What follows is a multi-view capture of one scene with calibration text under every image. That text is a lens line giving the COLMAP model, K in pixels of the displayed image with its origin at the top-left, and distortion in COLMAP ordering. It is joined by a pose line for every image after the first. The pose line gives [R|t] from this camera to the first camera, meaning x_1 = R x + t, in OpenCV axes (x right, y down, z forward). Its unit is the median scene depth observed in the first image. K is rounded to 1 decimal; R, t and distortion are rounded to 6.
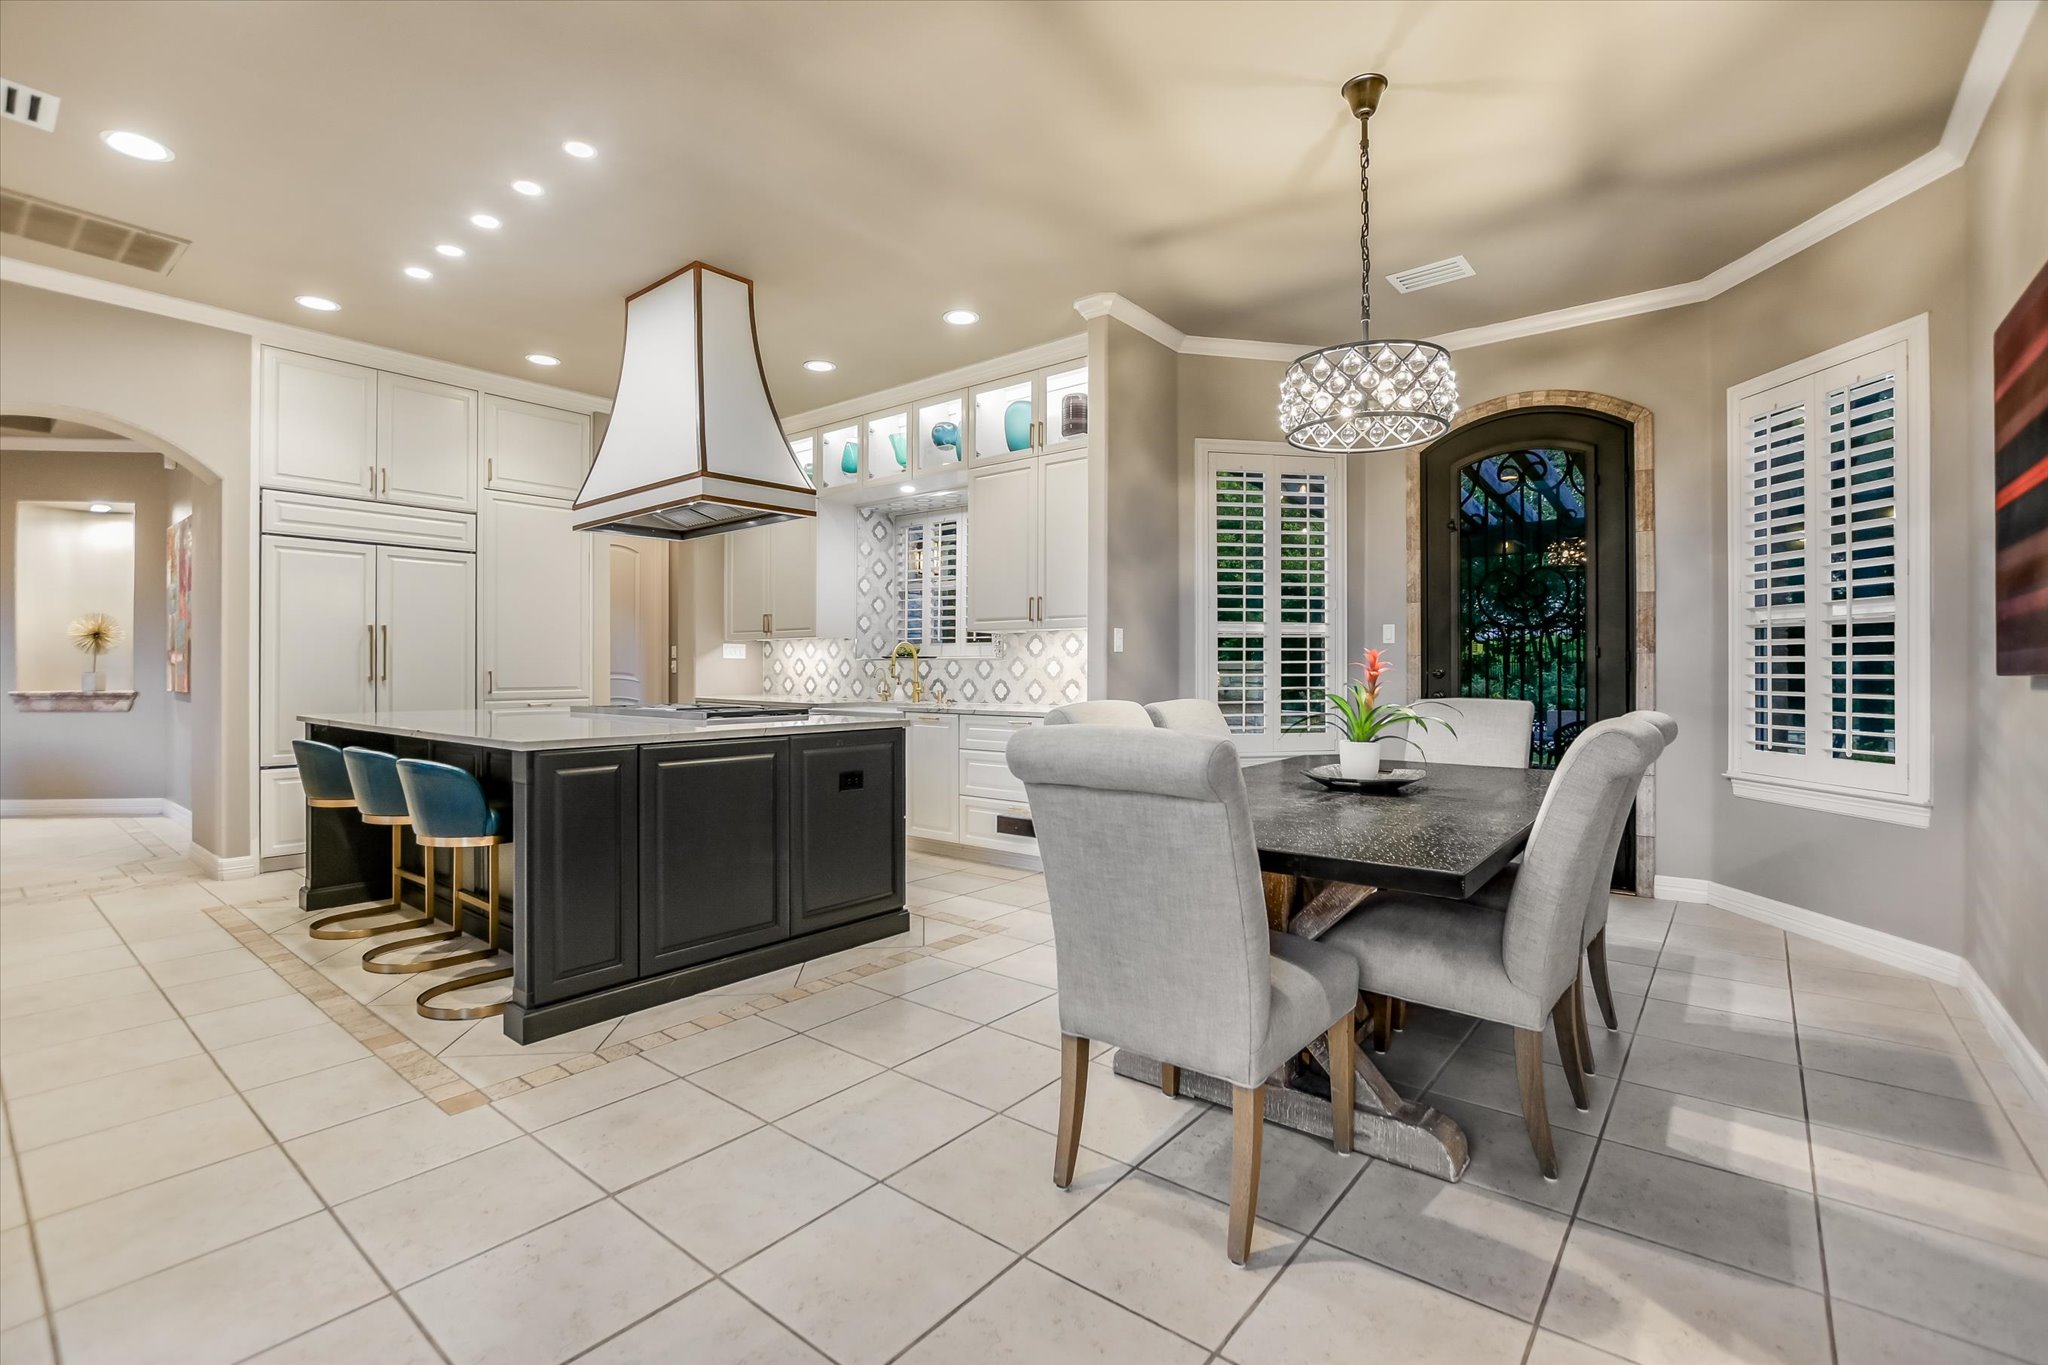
lens RADIAL K [[921.7, 0, 986.9], [0, 921.7, 646.7], [0, 0, 1]] dist [-0.009098, 0.001297]
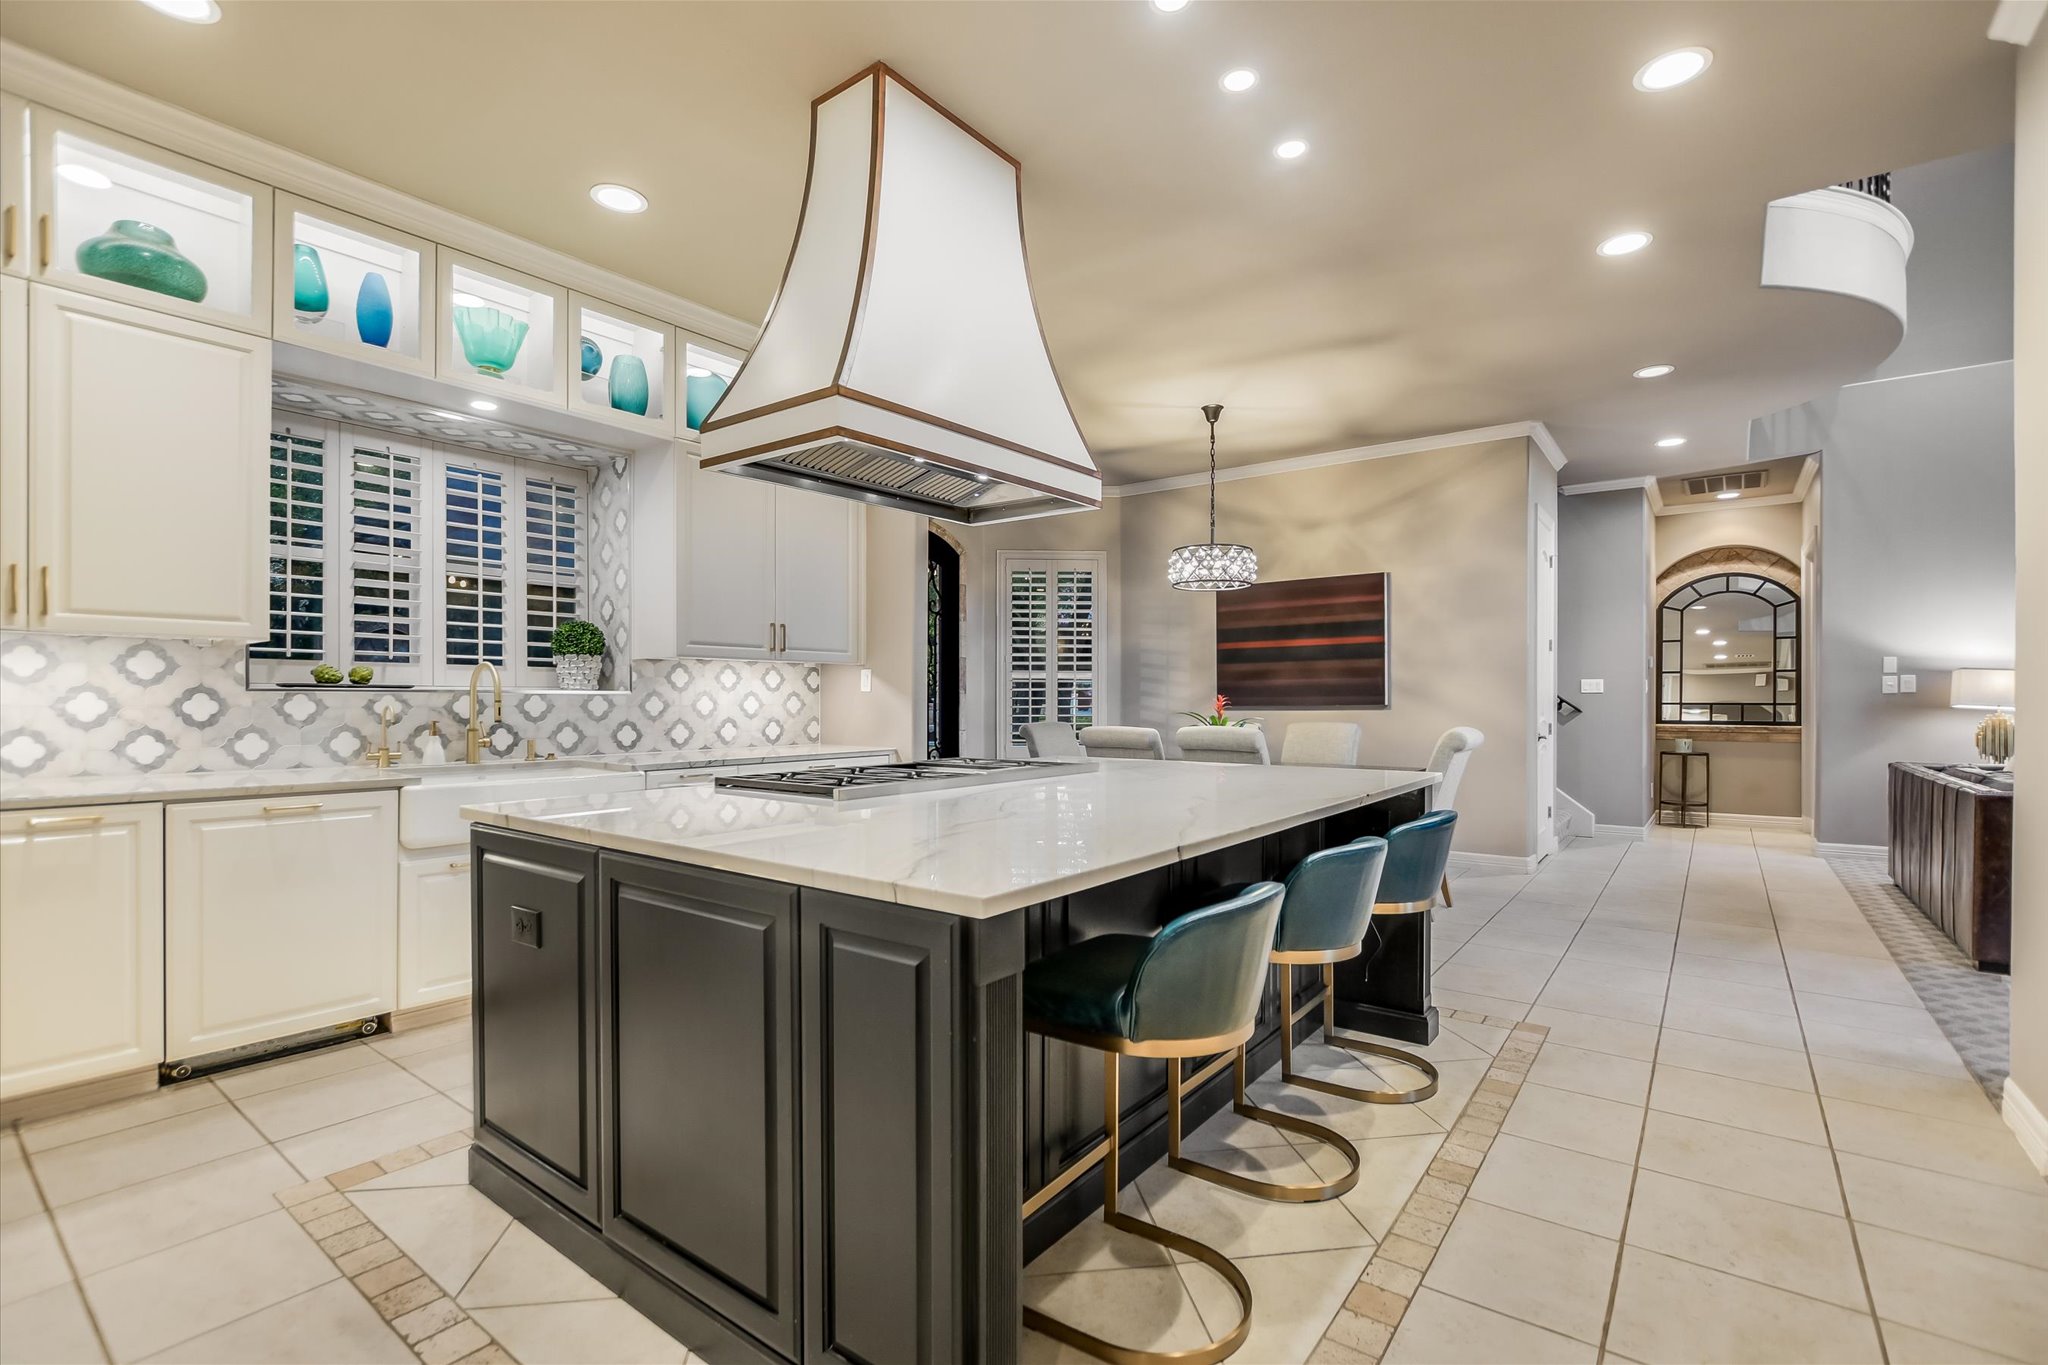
lens RADIAL K [[921.7, 0, 1041.0], [0, 921.7, 695.8], [0, 0, 1]] dist [-0.009098, 0.001297]
pose [[-0.059620, 0.005971, 0.998203, -0.778010], [-0.019099, 0.999792, -0.007121, 0.015408], [-0.998038, -0.019490, -0.059493, 0.753240]]
